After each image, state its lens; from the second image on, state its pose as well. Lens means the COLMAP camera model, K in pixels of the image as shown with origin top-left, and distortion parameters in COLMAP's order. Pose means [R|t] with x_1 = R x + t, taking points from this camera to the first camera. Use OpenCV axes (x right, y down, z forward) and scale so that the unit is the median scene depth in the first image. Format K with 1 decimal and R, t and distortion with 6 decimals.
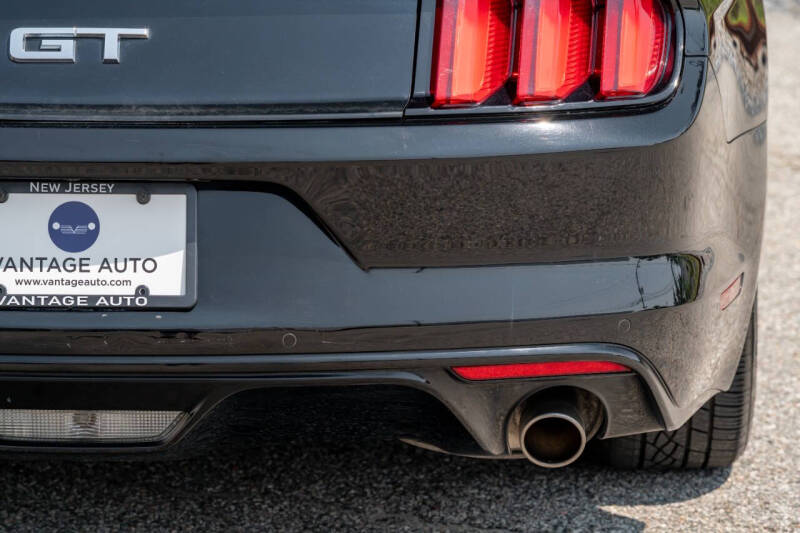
lens RADIAL K [[3047.9, 0, 384.0], [0, 3047.9, 267.6], [0, 0, 1]] dist [0.214900, 0.063110]
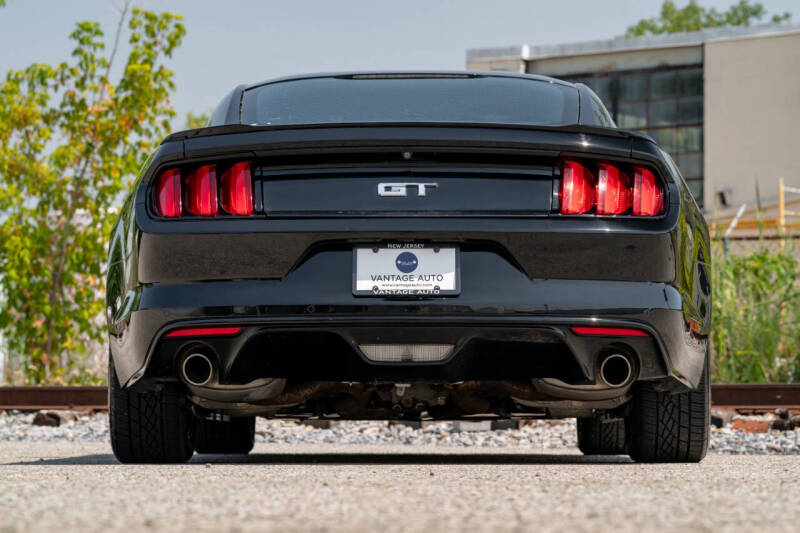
lens RADIAL K [[2917.0, 0, 400.0], [0, 2917.0, 266.5], [0, 0, 1]] dist [0.190858, 1.620797]
pose [[0.999971, -0.007036, 0.002999, -0.113174], [0.007579, 0.964208, -0.265040, 0.573759], [-0.001026, 0.265055, 0.964233, -1.125621]]
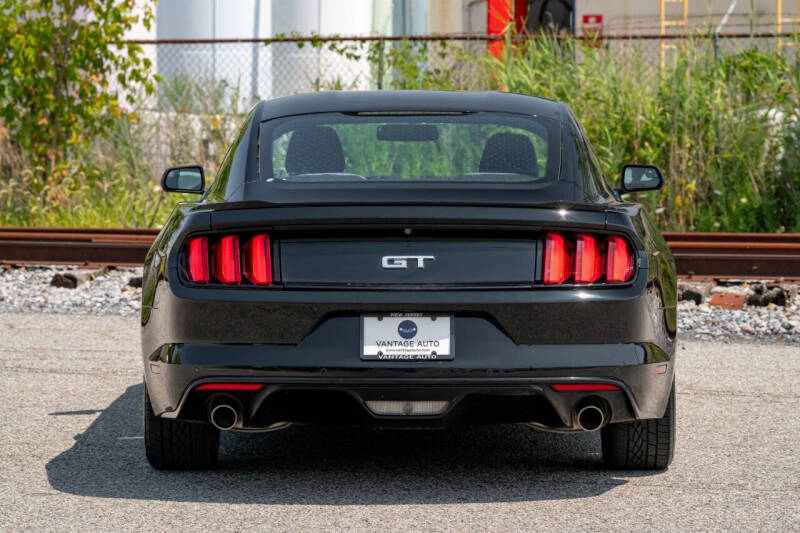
lens RADIAL K [[2986.4, 0, 400.0], [0, 2986.4, 266.5], [0, 0, 1]] dist [0.234538, -0.447704]
pose [[0.999965, -0.007340, 0.004081, -0.118029], [0.007882, 0.988010, -0.154190, 0.329655], [-0.002900, 0.154217, 0.988033, -1.551975]]
